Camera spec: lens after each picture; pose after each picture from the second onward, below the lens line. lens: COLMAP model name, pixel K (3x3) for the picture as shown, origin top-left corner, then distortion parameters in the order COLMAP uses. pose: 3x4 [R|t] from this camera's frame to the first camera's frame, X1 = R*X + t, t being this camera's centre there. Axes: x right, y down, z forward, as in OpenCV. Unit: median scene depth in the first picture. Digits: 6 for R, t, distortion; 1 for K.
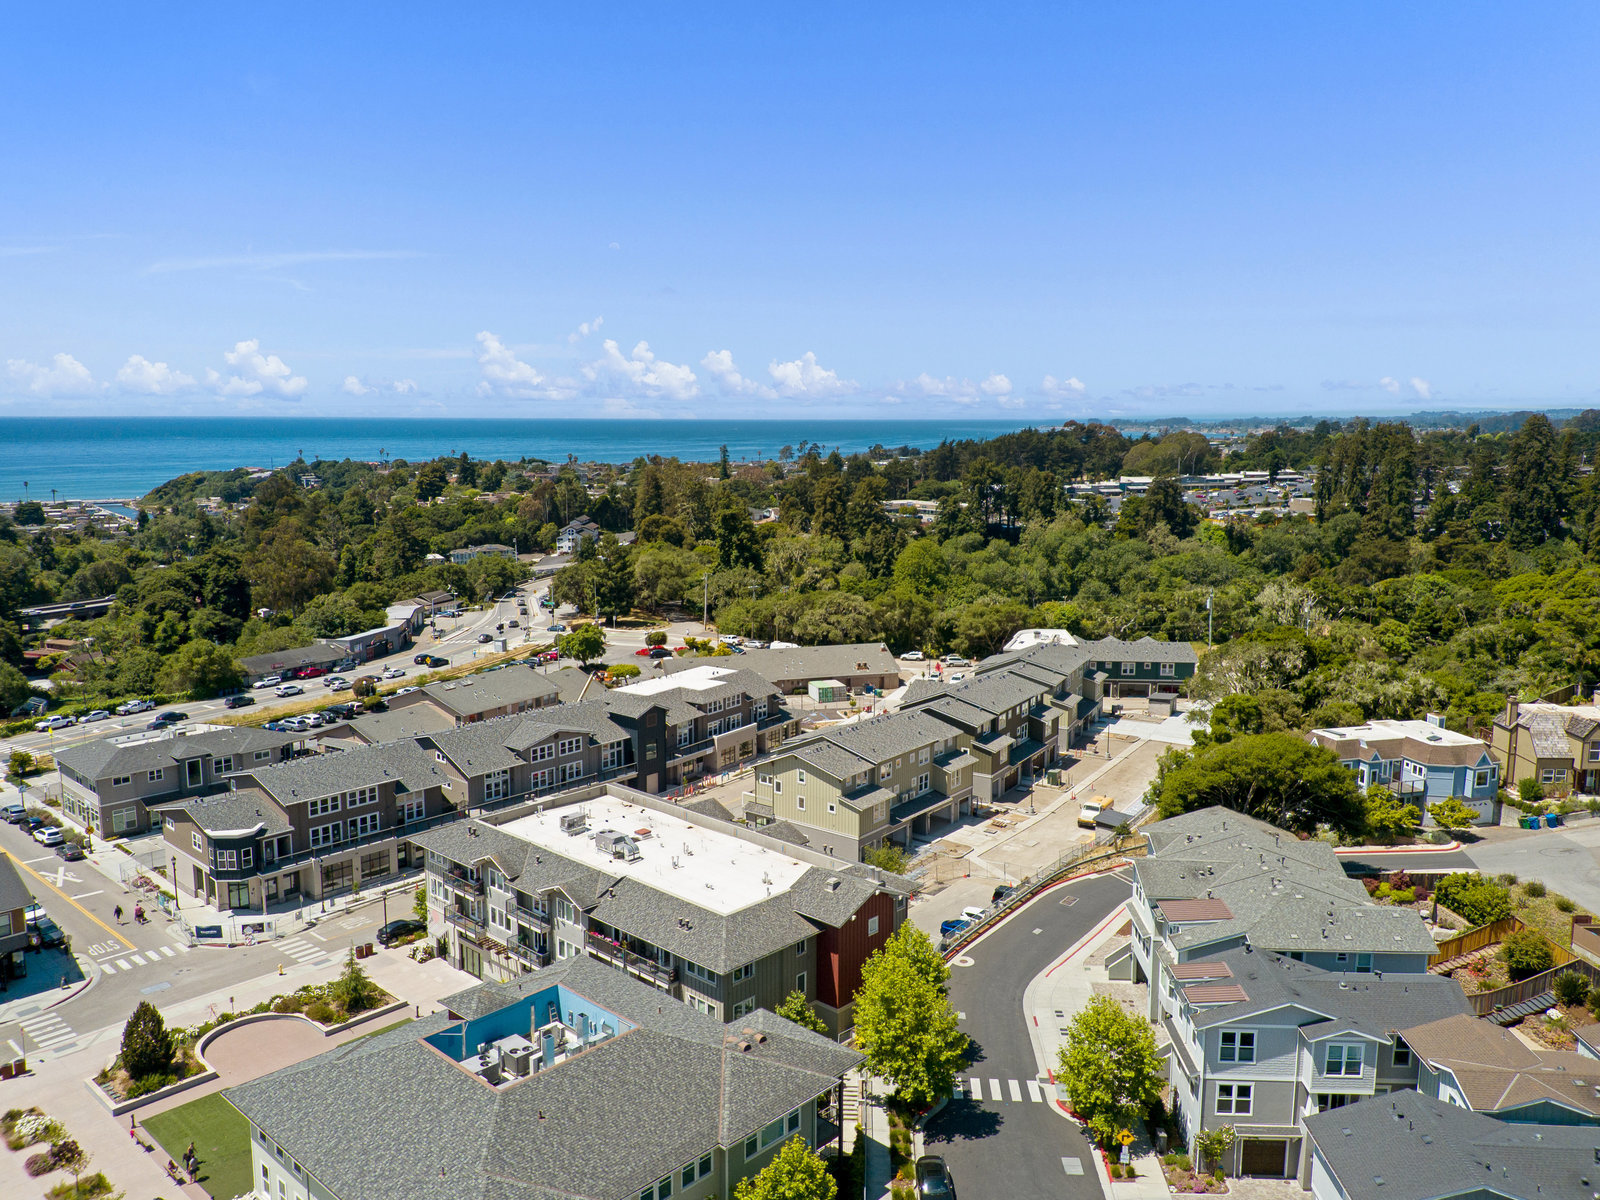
lens RADIAL K [[1242.2, 0, 800.9], [0, 1242.2, 595.8], [0, 0, 1]] dist [0.054153, -0.073675]
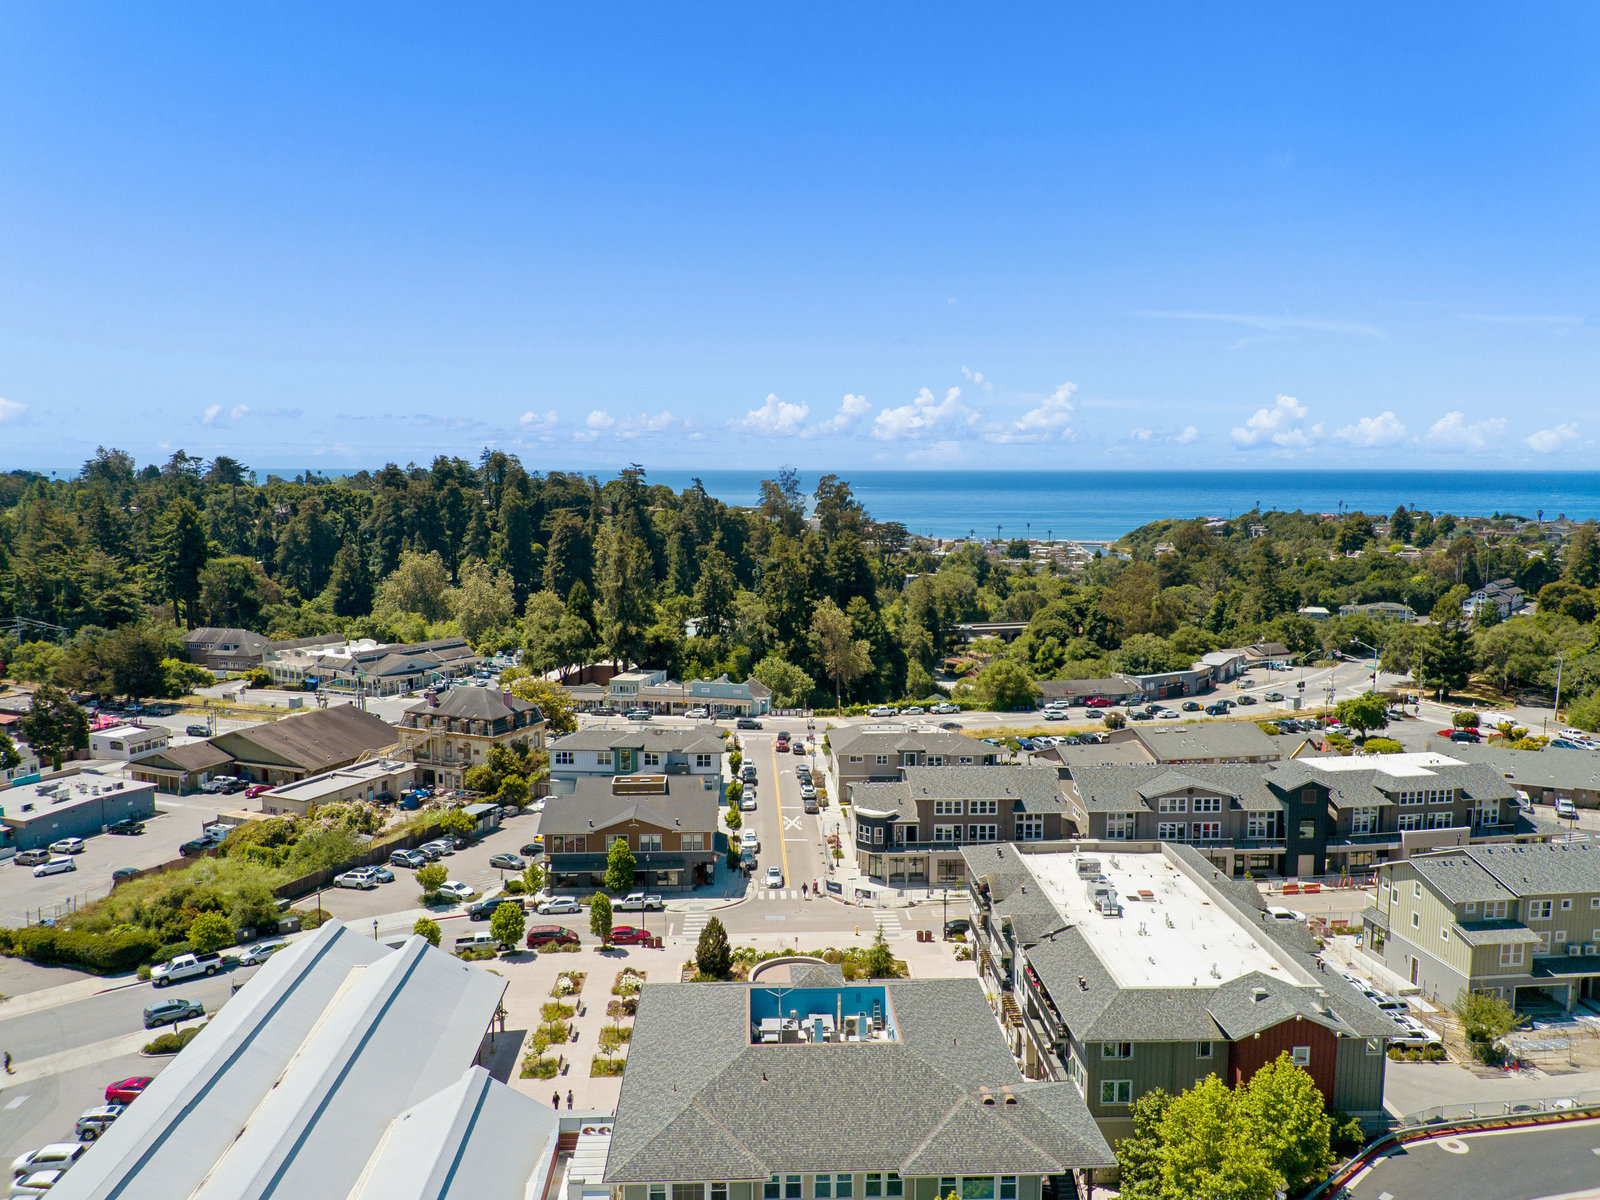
lens RADIAL K [[1209.6, 0, 816.7], [0, 1209.6, 591.6], [0, 0, 1]] dist [0.055665, -0.067800]
pose [[0.708619, 0.071242, -0.701985, 0.232570], [-0.100533, 0.994934, -0.000510, -0.013327], [0.698392, 0.070934, 0.712191, 0.081164]]
